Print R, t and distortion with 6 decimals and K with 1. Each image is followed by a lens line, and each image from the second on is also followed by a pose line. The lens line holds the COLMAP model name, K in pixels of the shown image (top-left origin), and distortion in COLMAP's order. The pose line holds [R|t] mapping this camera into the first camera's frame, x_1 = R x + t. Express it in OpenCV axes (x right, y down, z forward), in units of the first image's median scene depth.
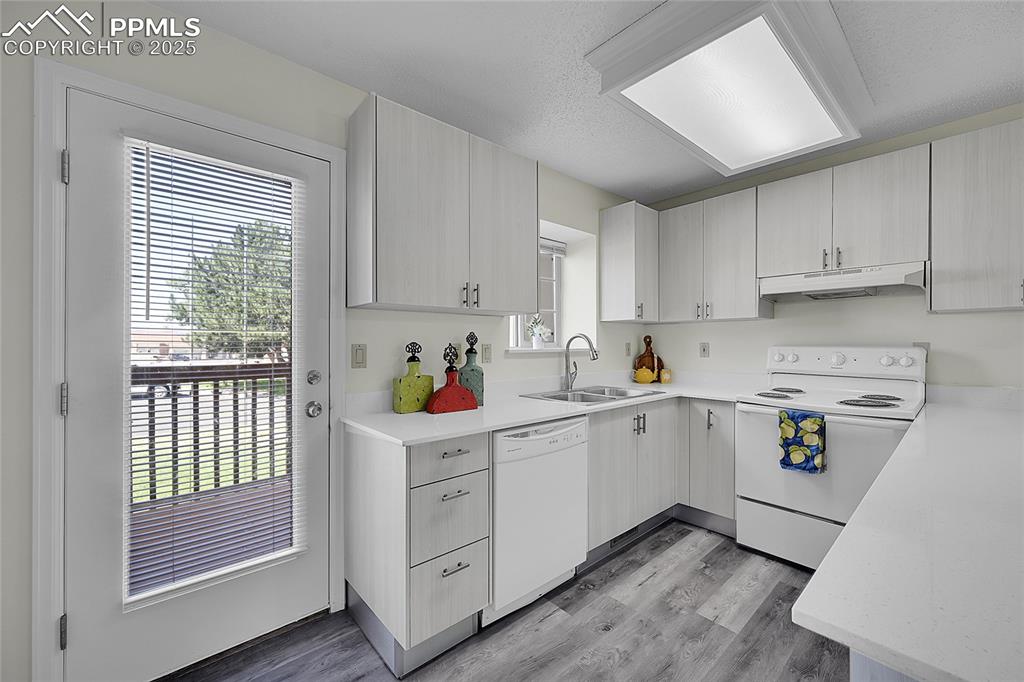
lens RADIAL K [[408.6, 0, 515.1], [0, 408.6, 337.2], [0, 0, 1]] dist [-0.001133, -0.000023]
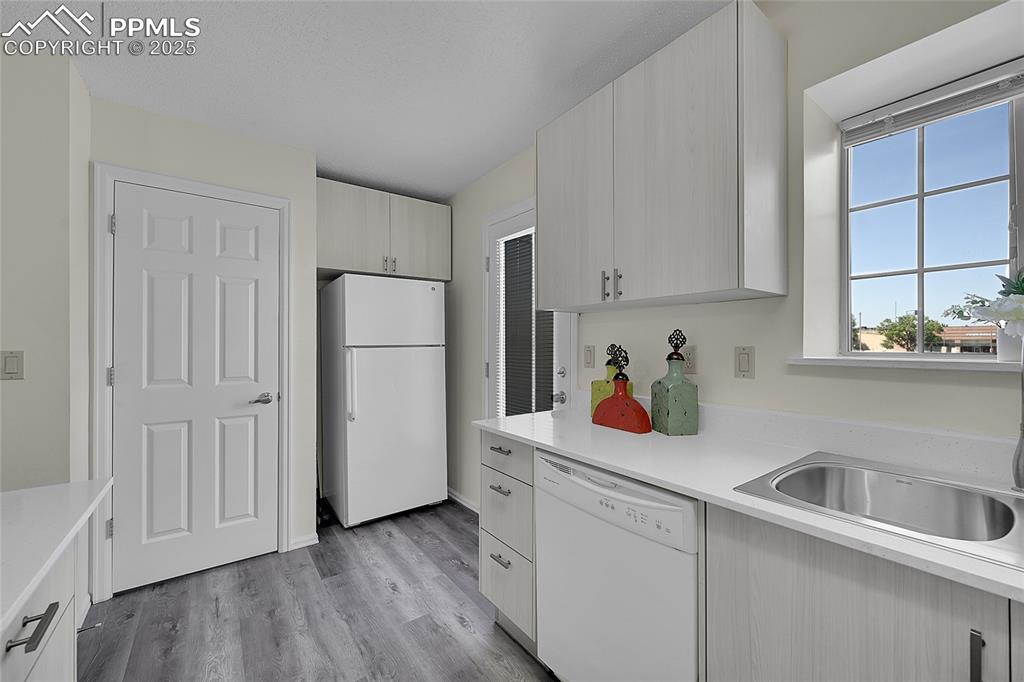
lens RADIAL K [[408.6, 0, 505.1], [0, 408.6, 345.4], [0, 0, 1]] dist [-0.001133, -0.000023]
pose [[-0.103292, 0.003381, -0.994645, 0.672145], [0.014762, 0.999889, 0.001865, 0.010202], [0.994542, -0.014490, -0.103330, 0.850050]]
